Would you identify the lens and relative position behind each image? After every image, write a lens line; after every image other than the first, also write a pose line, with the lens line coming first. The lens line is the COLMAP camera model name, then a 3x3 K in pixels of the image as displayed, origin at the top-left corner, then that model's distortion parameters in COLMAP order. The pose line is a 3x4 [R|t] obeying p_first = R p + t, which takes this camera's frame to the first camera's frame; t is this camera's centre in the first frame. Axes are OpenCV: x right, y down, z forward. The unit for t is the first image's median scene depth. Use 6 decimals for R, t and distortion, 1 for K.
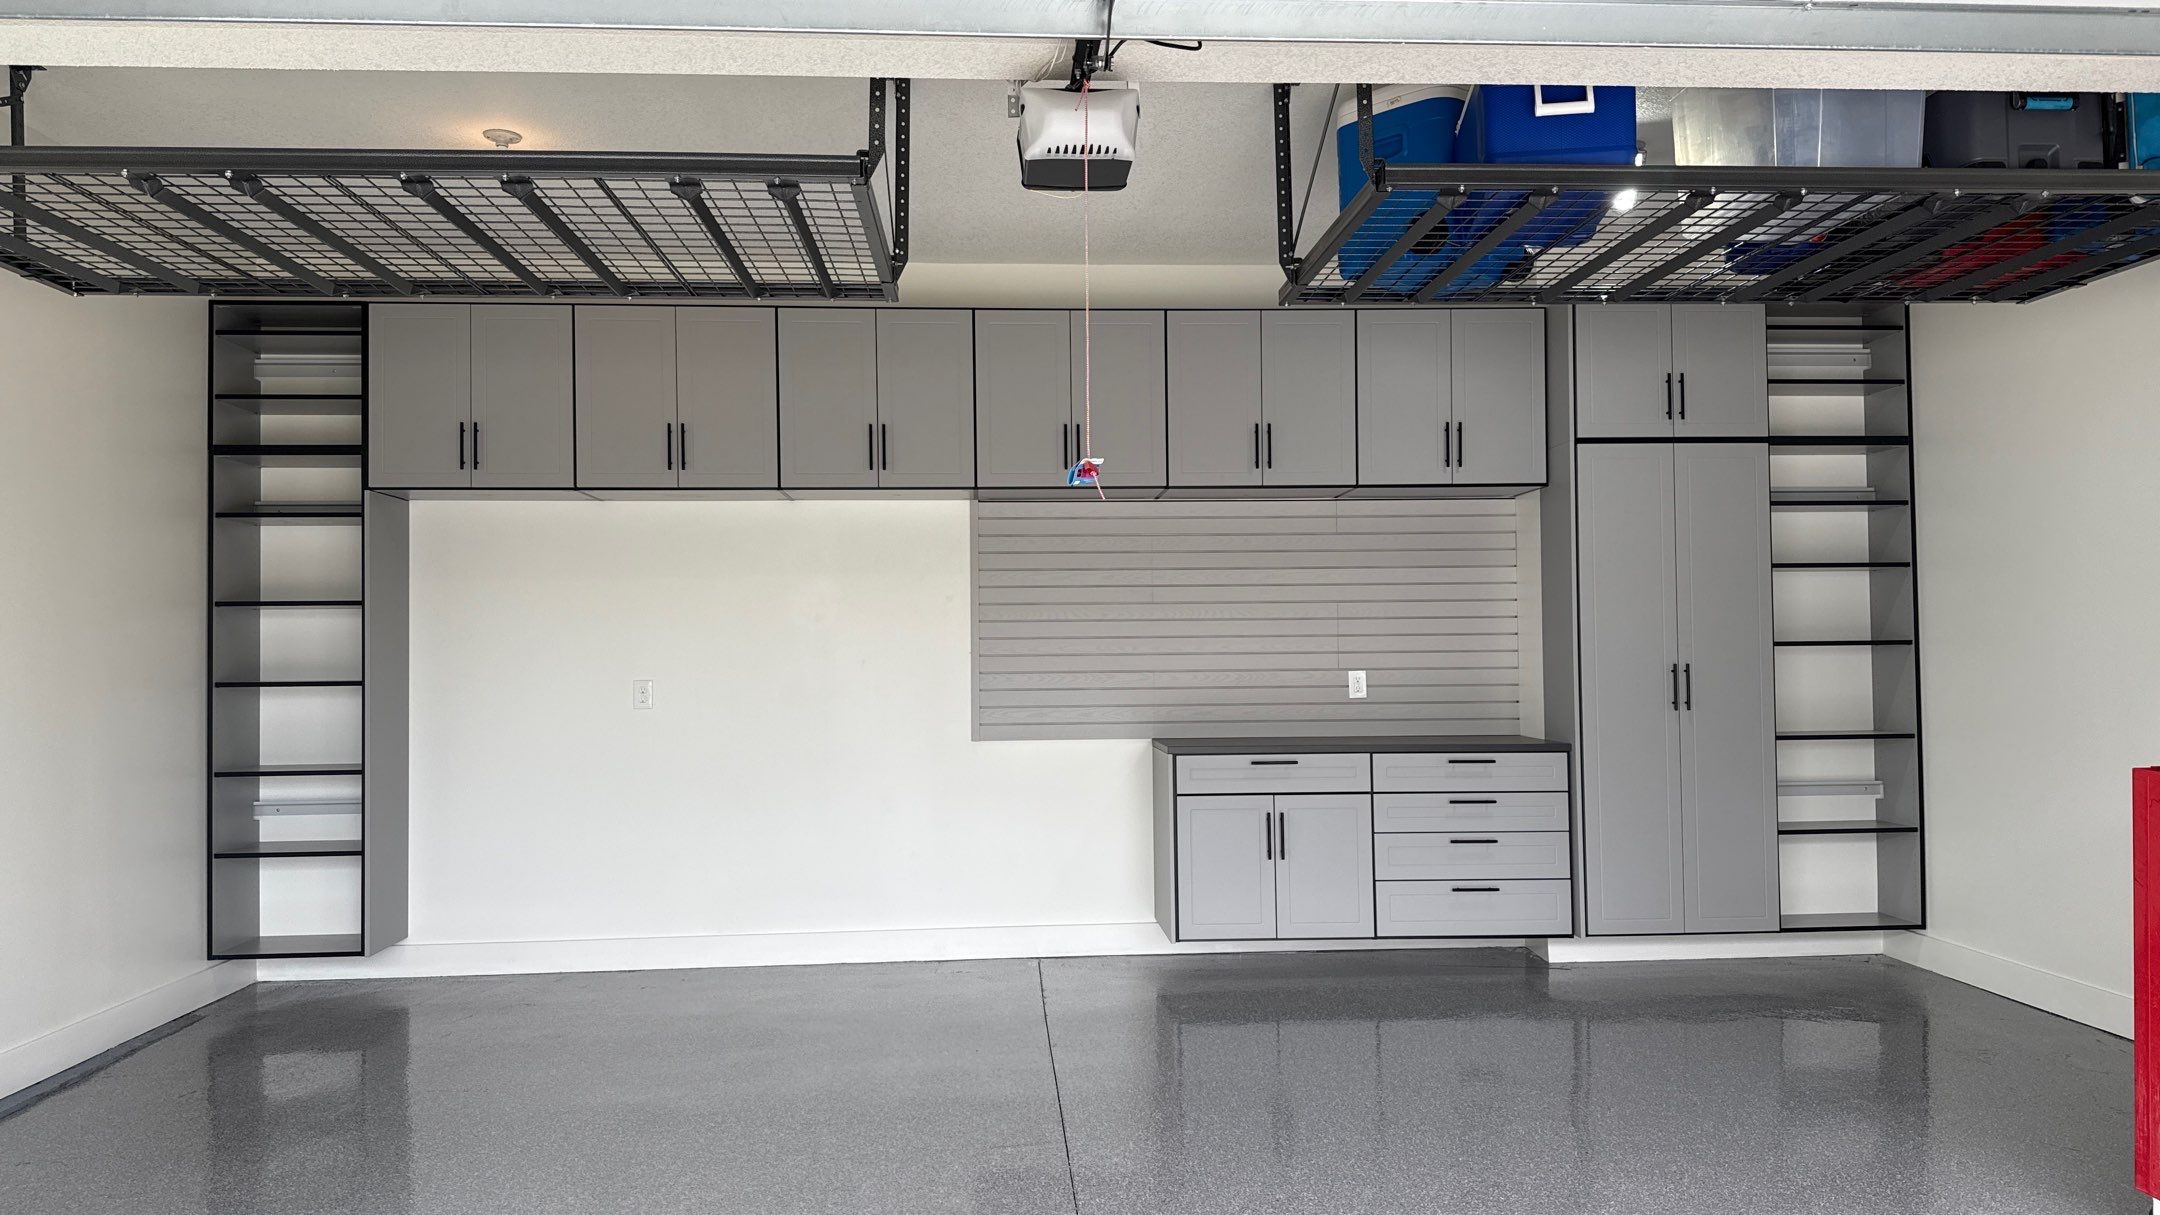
lens RADIAL K [[1507.0, 0, 1057.0], [0, 1507.0, 632.2], [0, 0, 1]] dist [0.073995, -0.091427]
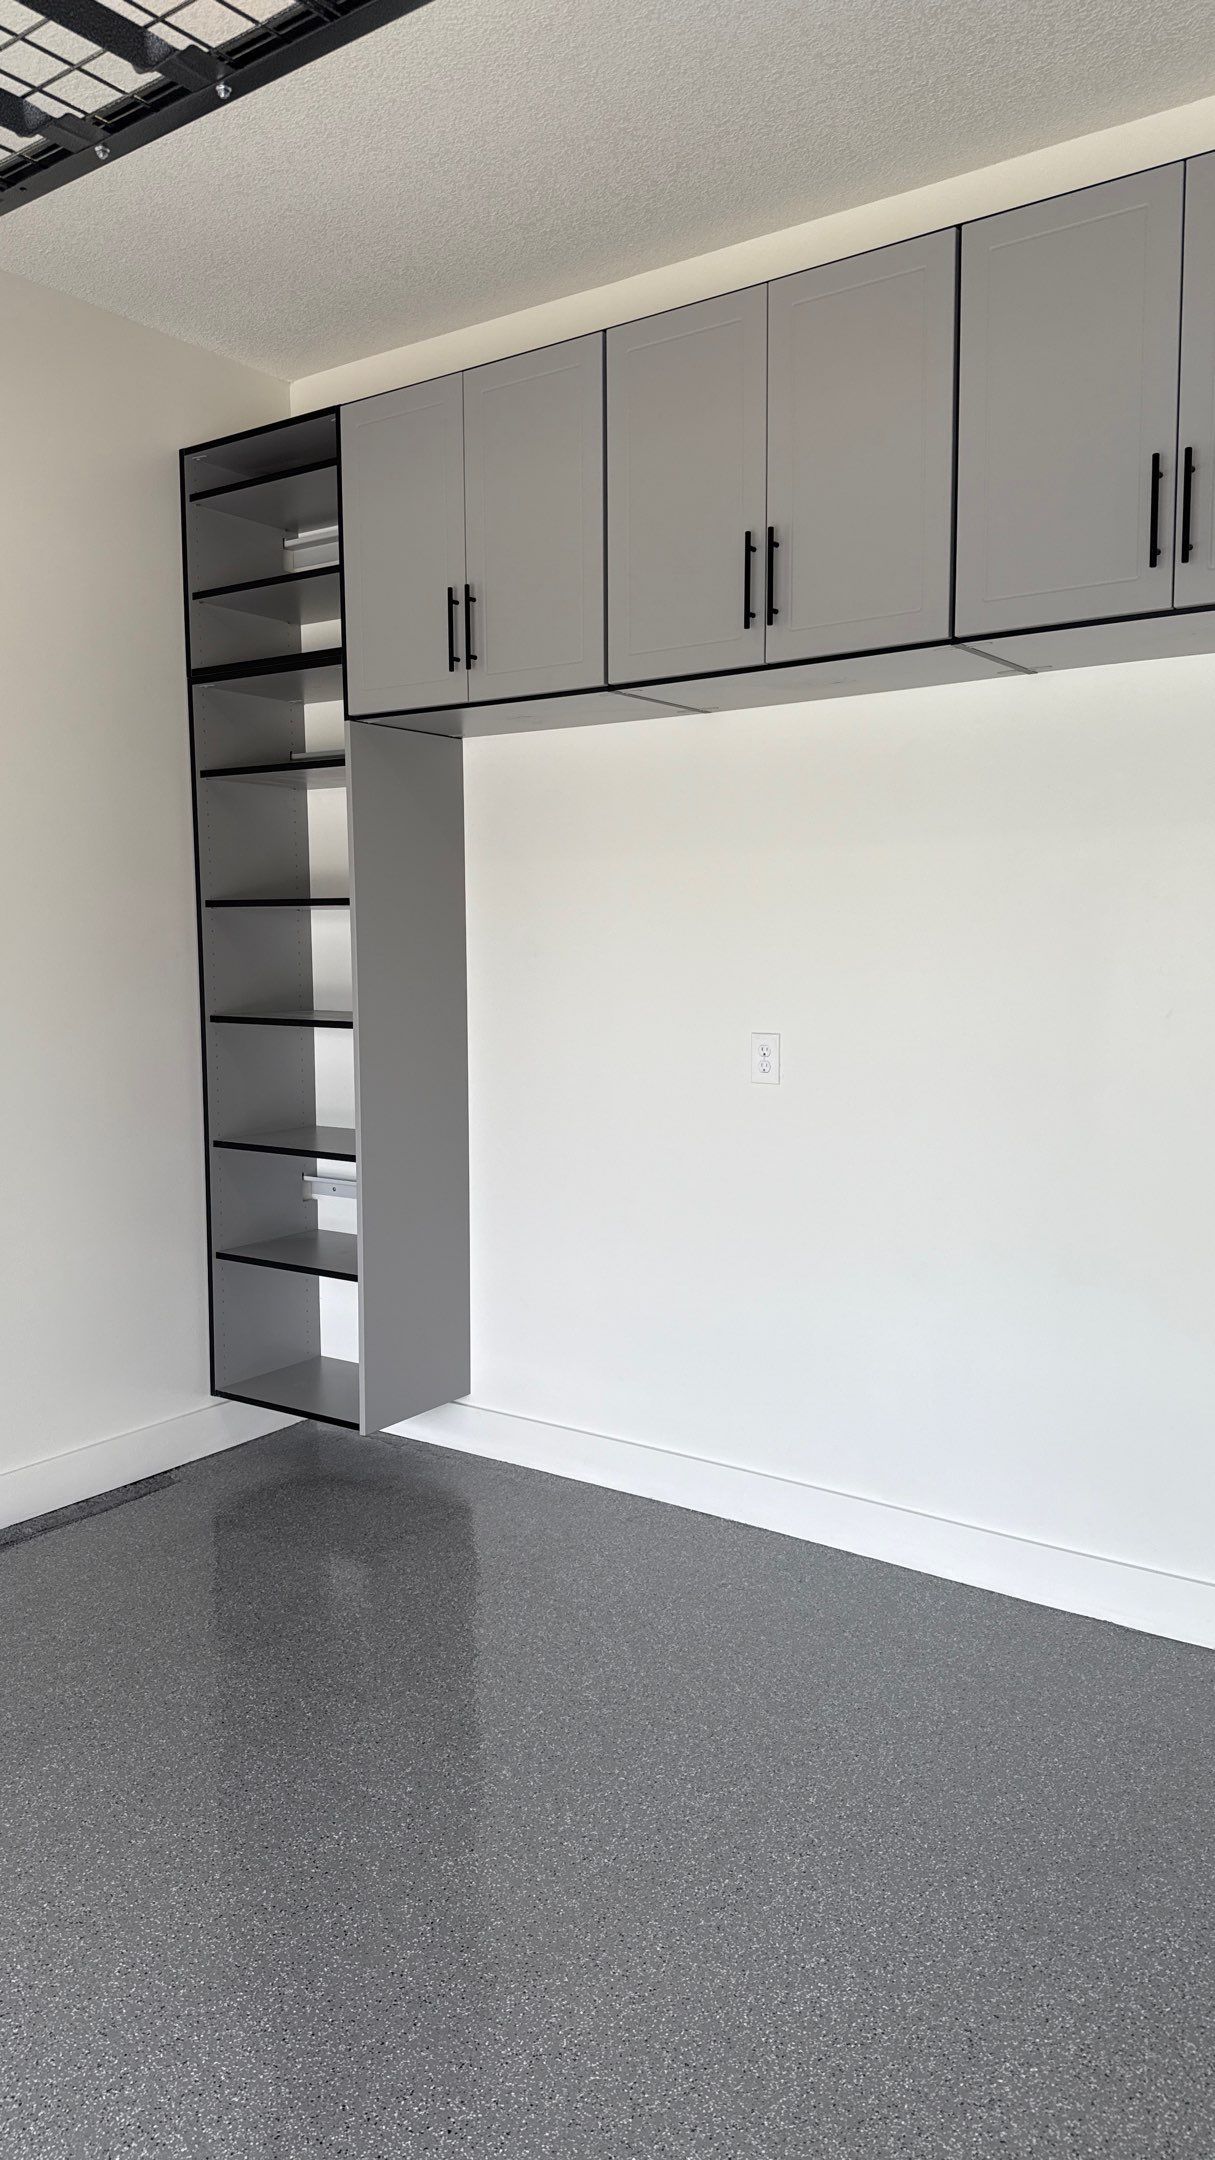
lens RADIAL K [[1507.0, 0, 595.2], [0, 1507.0, 1075.1], [0, 0, 1]] dist [0.073995, -0.091427]
pose [[0.783210, 0.062350, -0.618623, 0.024712], [0.011823, 0.993286, 0.115080, -0.017571], [0.621645, -0.097445, 0.777215, 0.540503]]
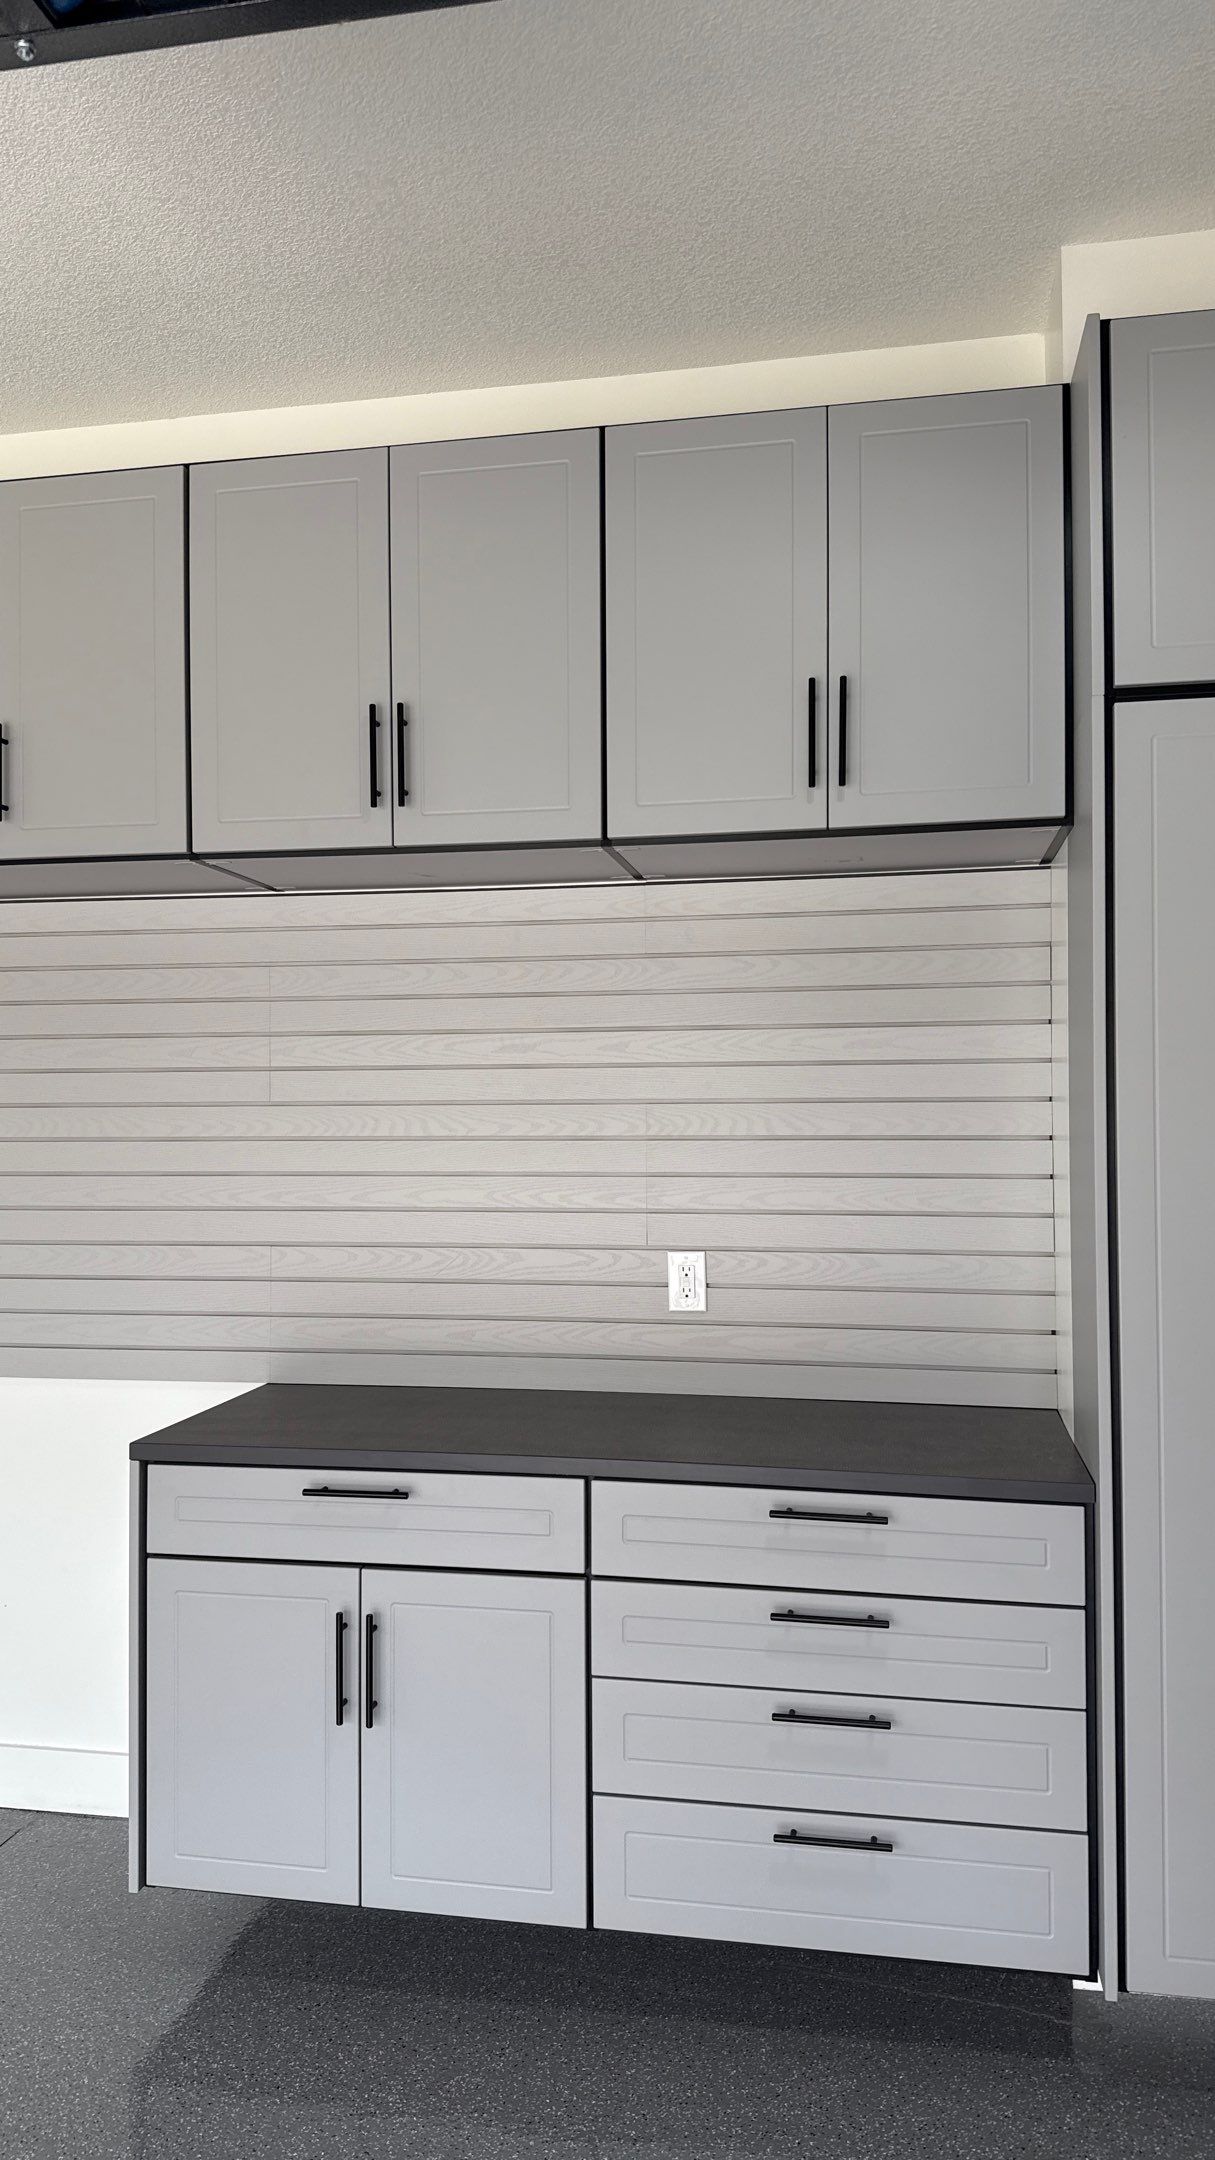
lens RADIAL K [[1507.0, 0, 604.8], [0, 1507.0, 1080.9], [0, 0, 1]] dist [0.073995, -0.091427]
pose [[0.968435, -0.001309, -0.249264, 0.302149], [-0.000828, 0.999964, -0.008469, -0.023728], [0.249266, 0.008408, 0.968399, 0.573142]]
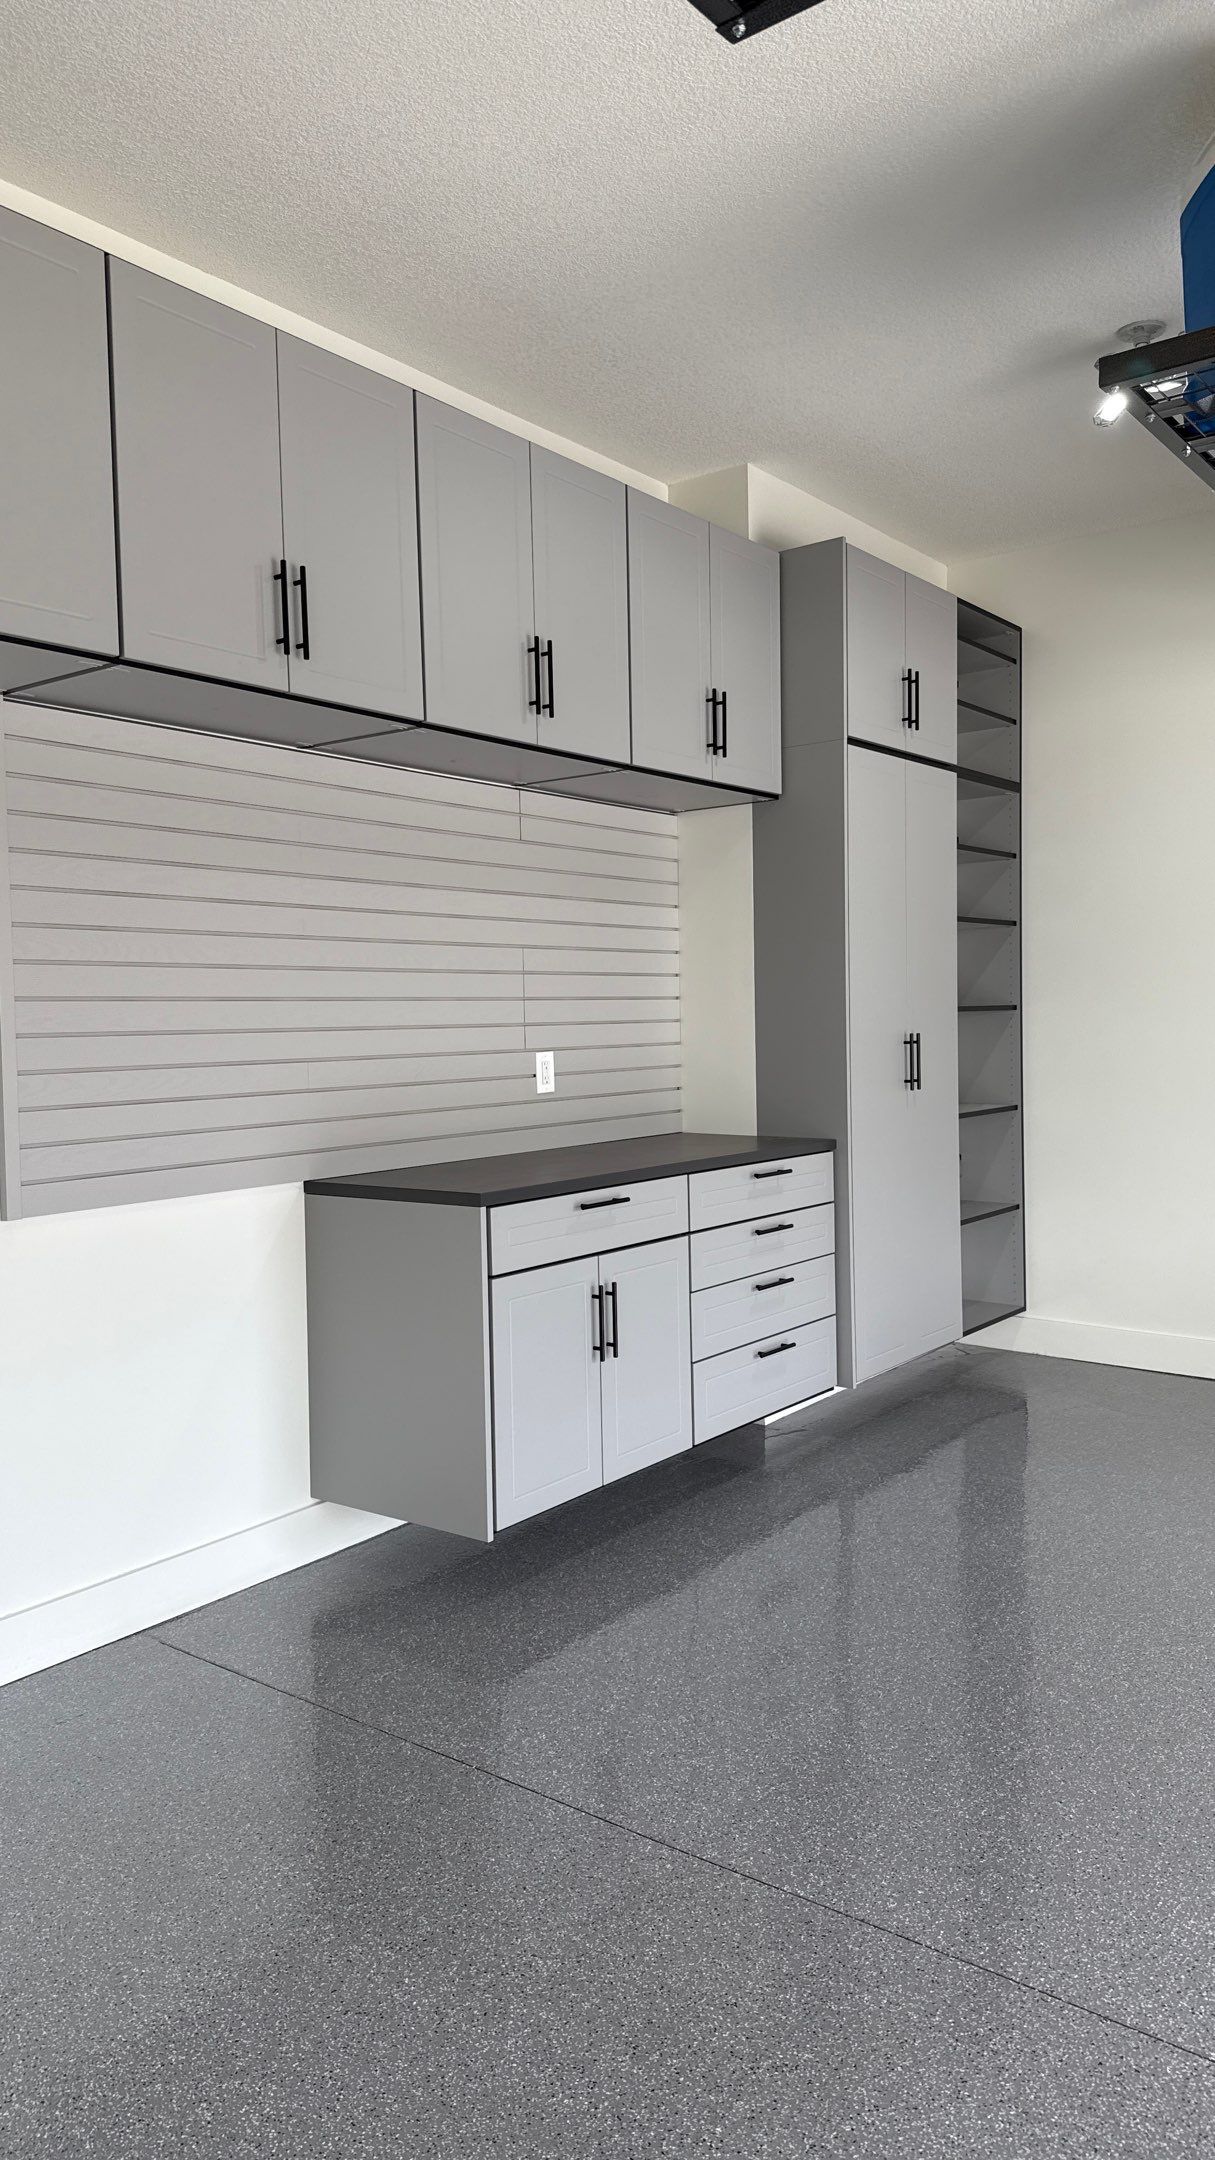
lens RADIAL K [[1507.0, 0, 610.9], [0, 1507.0, 1092.3], [0, 0, 1]] dist [0.073995, -0.091427]
pose [[0.650024, -0.040149, 0.758853, -0.300003], [0.001959, 0.998689, 0.051160, 0.009847], [-0.759911, -0.031768, 0.649250, 0.570533]]
